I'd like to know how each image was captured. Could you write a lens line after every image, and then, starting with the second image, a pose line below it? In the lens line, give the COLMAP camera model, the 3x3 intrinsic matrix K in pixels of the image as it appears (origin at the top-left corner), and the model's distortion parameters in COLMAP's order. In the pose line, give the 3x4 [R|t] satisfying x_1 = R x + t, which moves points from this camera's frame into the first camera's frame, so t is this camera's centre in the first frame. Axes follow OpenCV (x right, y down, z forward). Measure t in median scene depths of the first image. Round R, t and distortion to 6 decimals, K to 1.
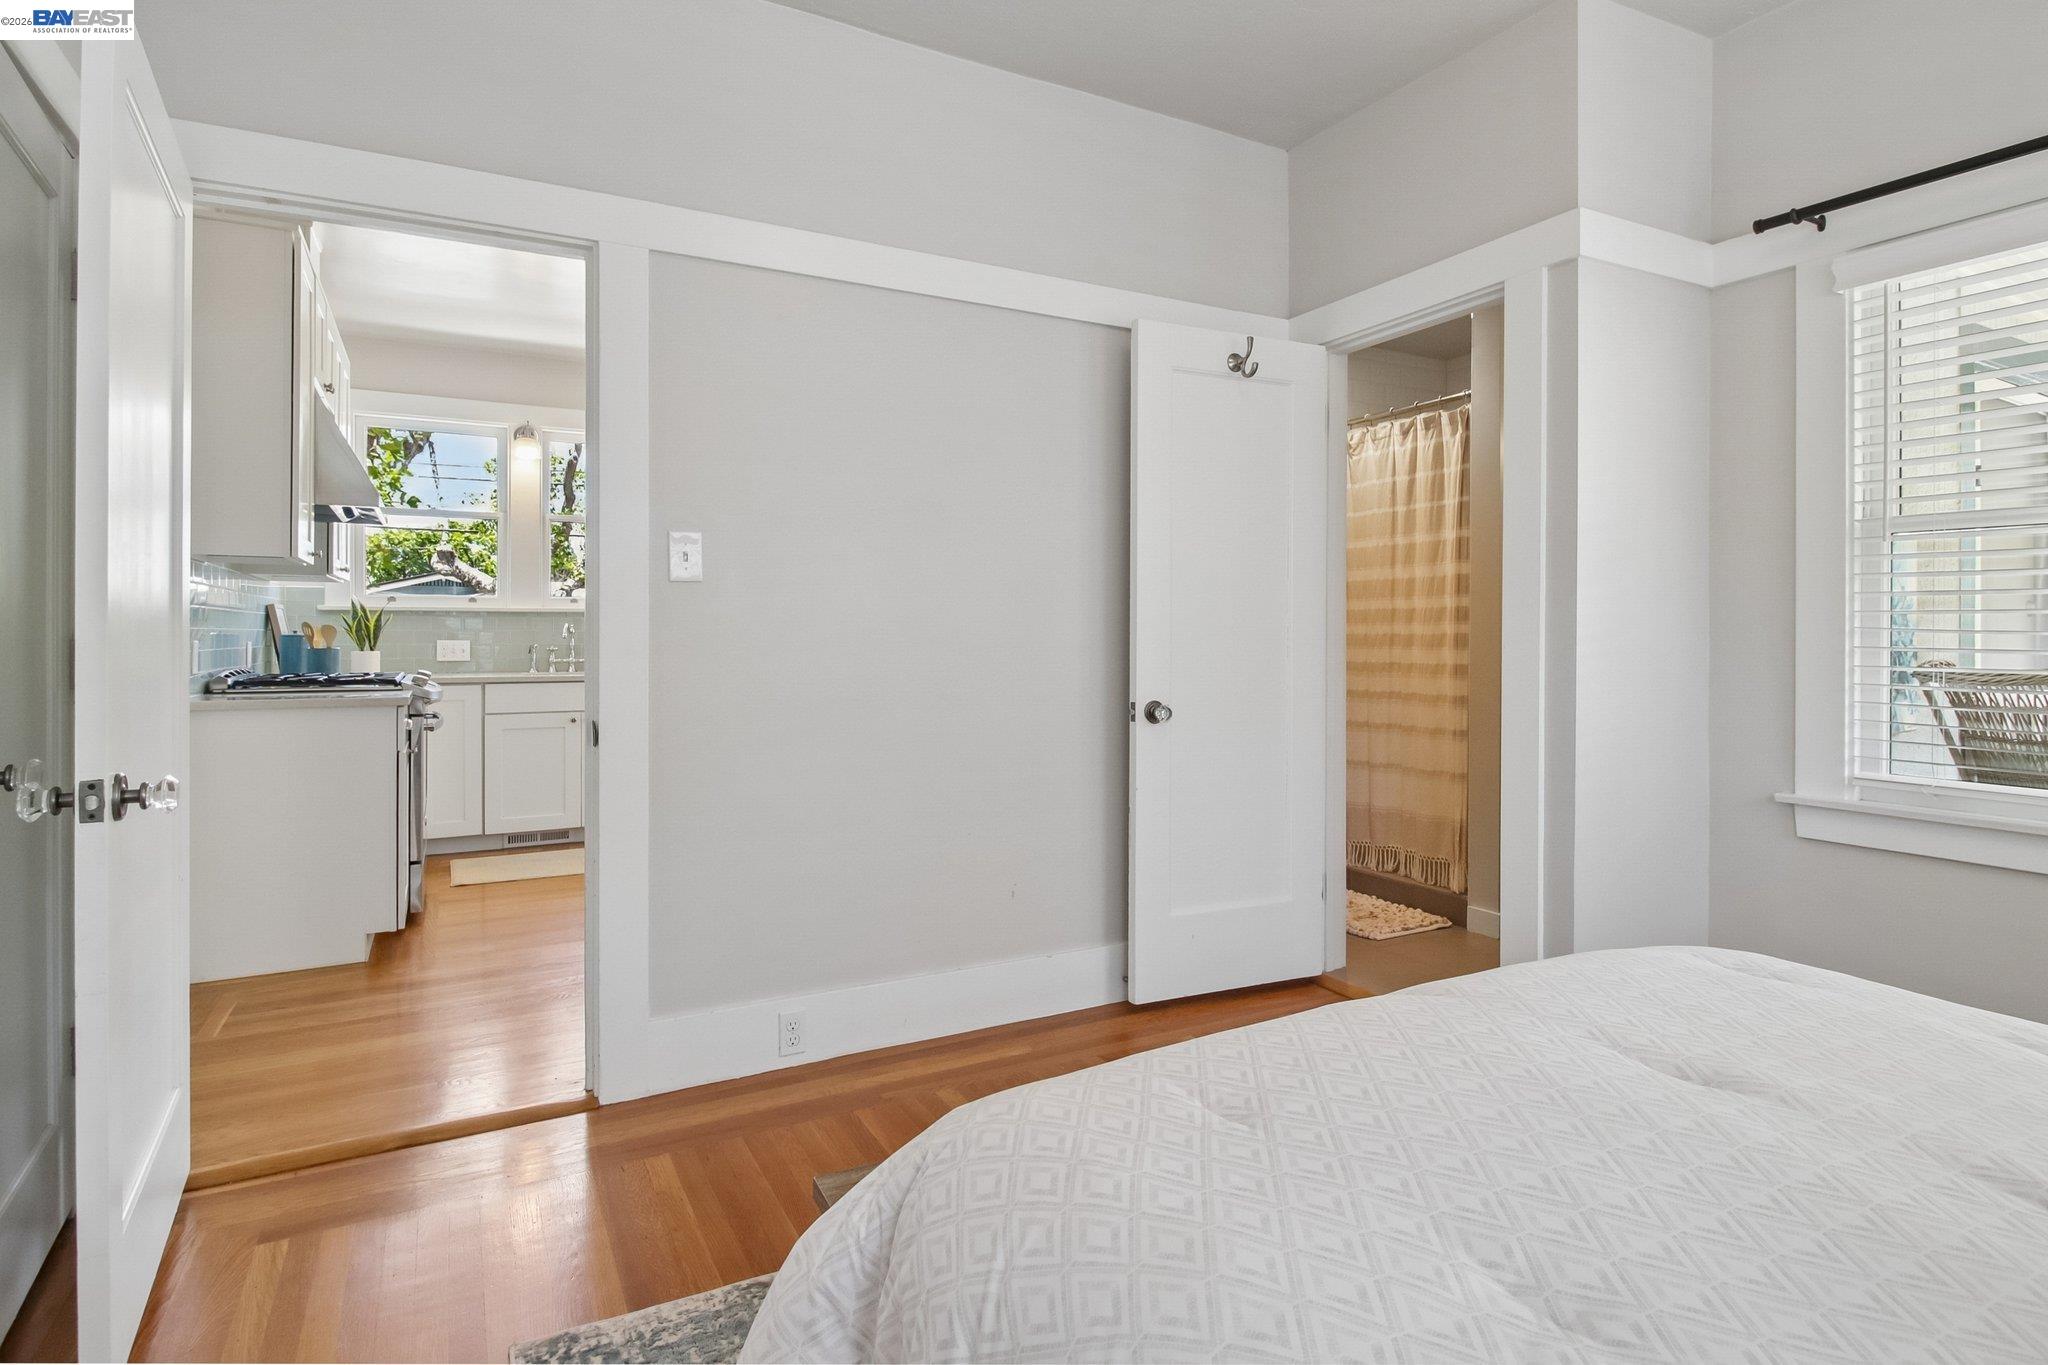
lens RADIAL K [[1061.4, 0, 1027.8], [0, 1061.4, 641.4], [0, 0, 1]] dist [0.000885, 0.000140]
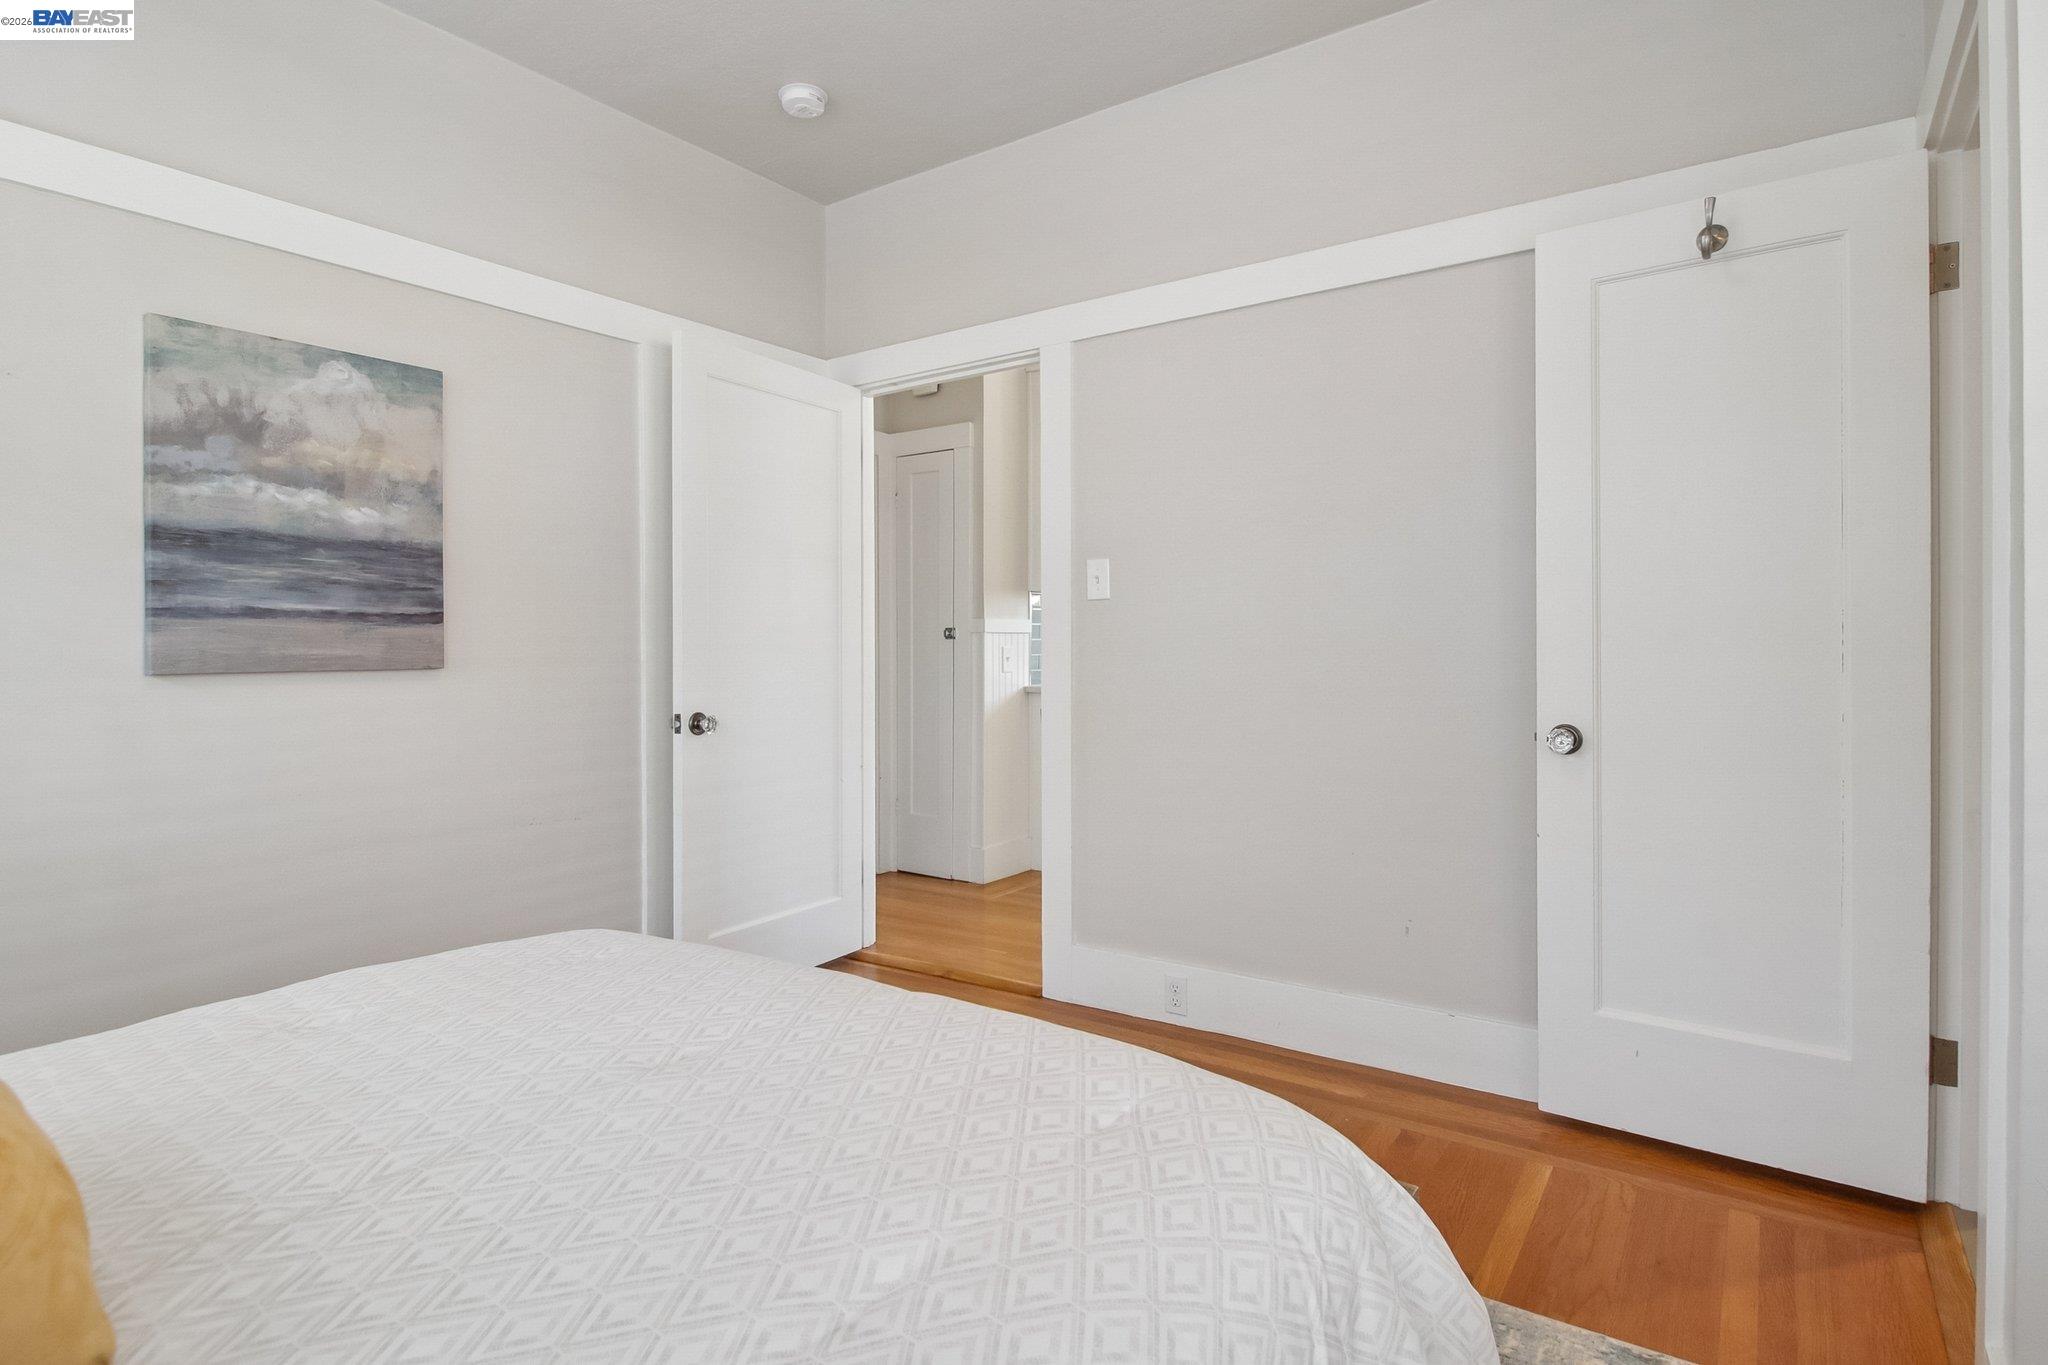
lens RADIAL K [[1061.4, 0, 1027.8], [0, 1061.4, 641.4], [0, 0, 1]] dist [0.000885, 0.000140]
pose [[0.449630, -0.005473, -0.893198, 0.716957], [0.002282, 0.999985, -0.004978, -0.000723], [0.893212, 0.000200, 0.449636, 0.353481]]
